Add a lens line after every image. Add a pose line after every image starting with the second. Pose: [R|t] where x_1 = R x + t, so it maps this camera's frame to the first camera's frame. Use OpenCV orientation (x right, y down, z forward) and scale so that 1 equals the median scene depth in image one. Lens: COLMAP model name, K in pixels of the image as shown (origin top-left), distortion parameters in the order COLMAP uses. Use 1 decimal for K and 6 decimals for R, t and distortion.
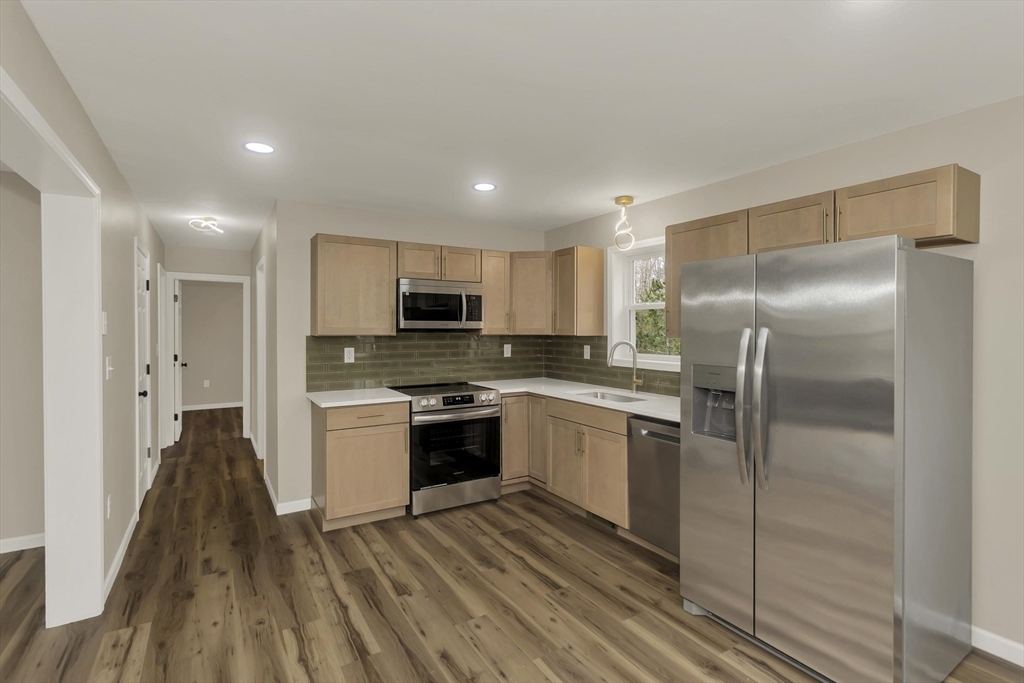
lens RADIAL K [[486.0, 0, 510.5], [0, 486.0, 332.0], [0, 0, 1]] dist [0.001089, 0.000743]
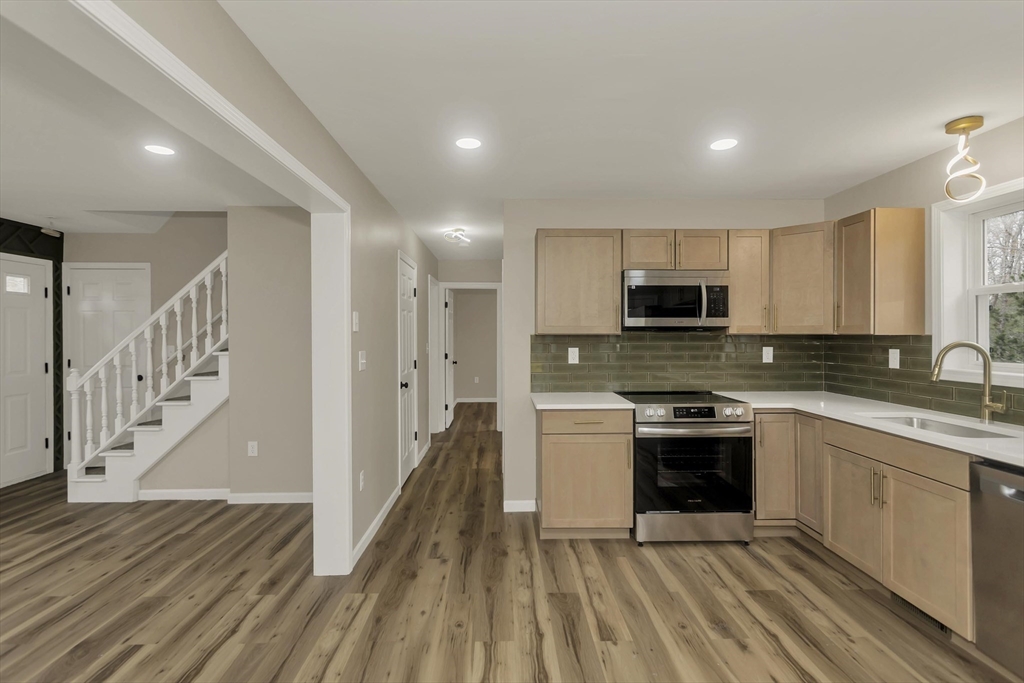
lens RADIAL K [[482.1, 0, 507.0], [0, 482.1, 335.1], [0, 0, 1]] dist [0.002367, 0.000777]
pose [[0.859899, -0.001381, -0.510463, 0.037459], [-0.001517, 0.999985, -0.005261, 0.013454], [0.510462, 0.005299, 0.859884, 0.131820]]
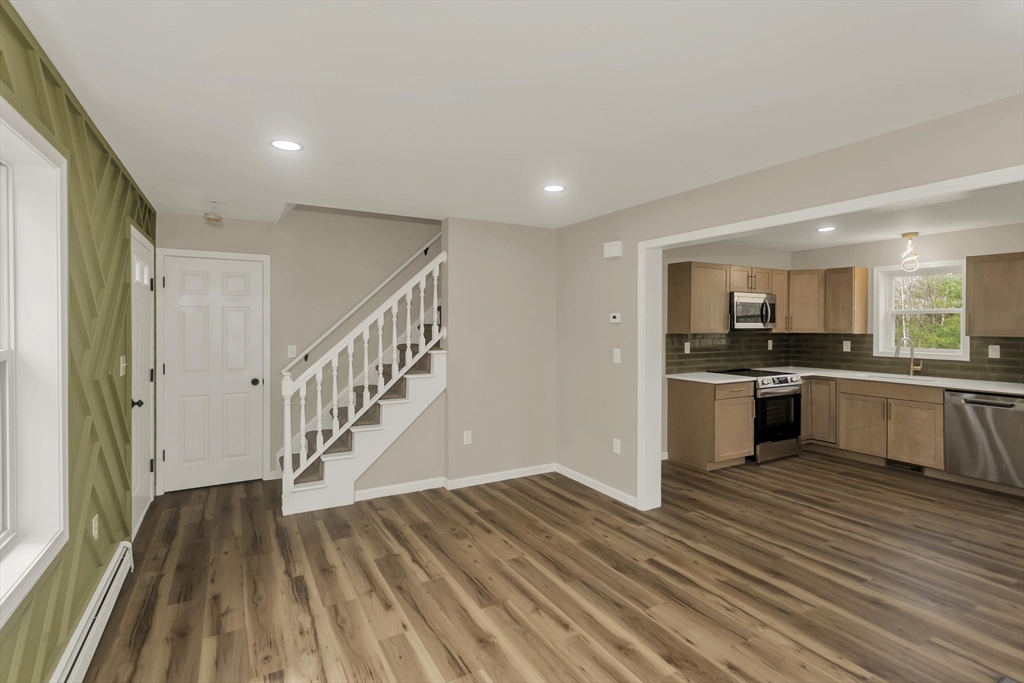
lens RADIAL K [[491.4, 0, 506.9], [0, 491.4, 323.9], [0, 0, 1]] dist [-0.000839, -0.000199]
pose [[0.999115, 0.002539, -0.041976, -0.808456], [-0.002805, 0.999976, -0.006273, -0.009487], [0.041959, 0.006385, 0.999099, -0.414429]]
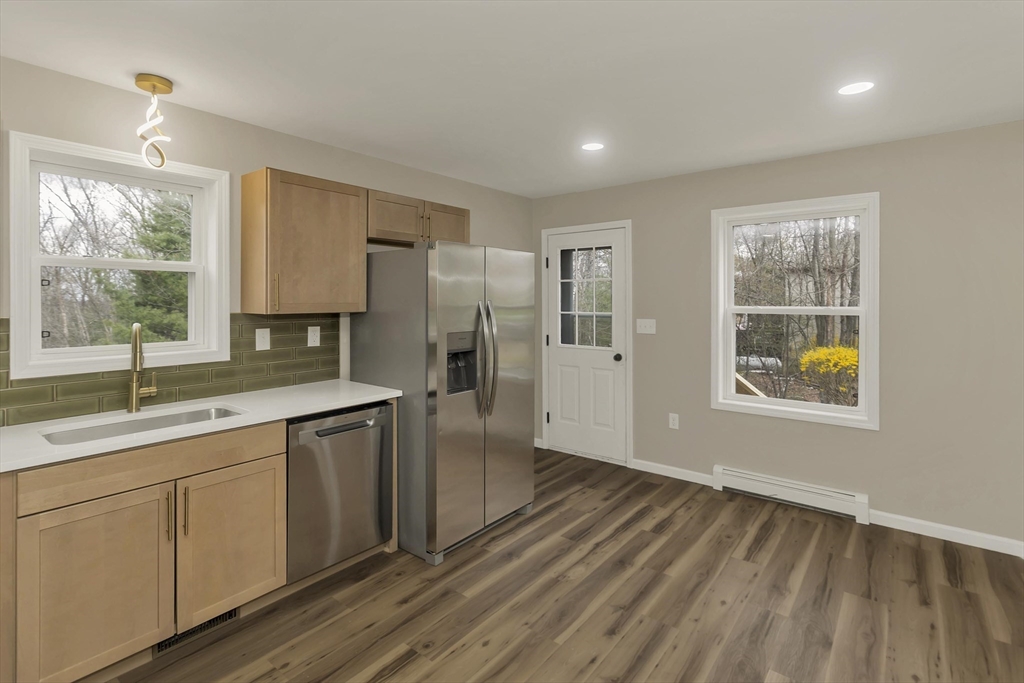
lens RADIAL K [[495.5, 0, 516.9], [0, 495.5, 299.7], [0, 0, 1]] dist [0.000642, 0.000248]
pose [[-0.344171, -0.000074, 0.938907, -0.458866], [0.007752, 0.999966, 0.002920, -0.008654], [-0.938875, 0.008284, -0.344158, 0.762223]]
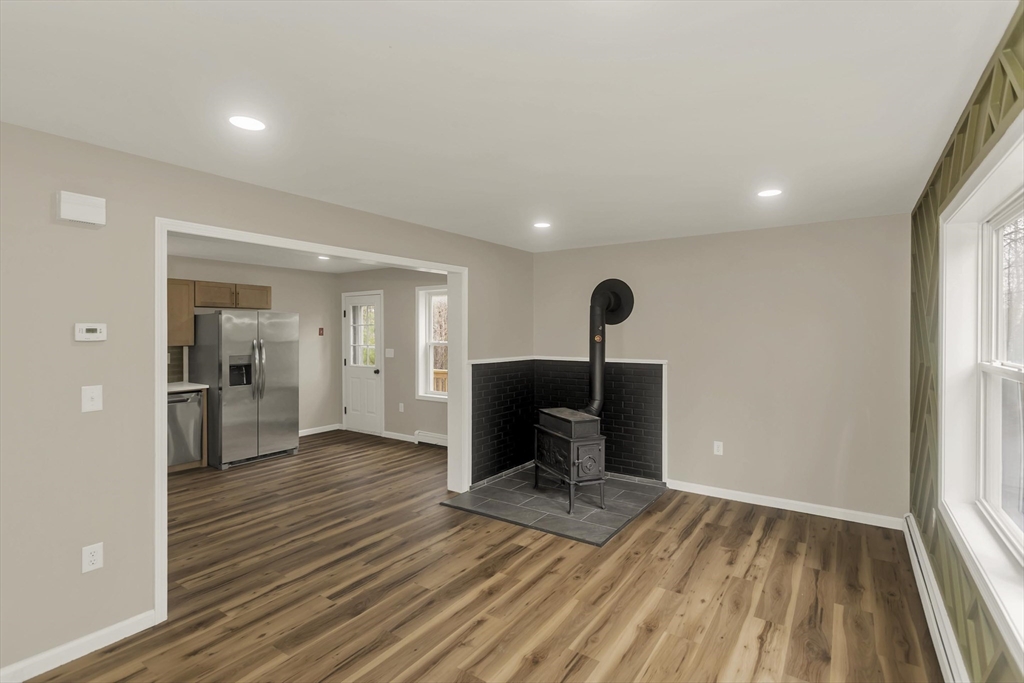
lens RADIAL K [[486.8, 0, 524.8], [0, 486.8, 333.3], [0, 0, 1]] dist [0.000548, 0.000112]
pose [[-0.418837, -0.003938, 0.908053, -1.384103], [0.008993, 0.999924, 0.008485, -0.028894], [-0.908017, 0.011720, -0.418769, 0.429464]]
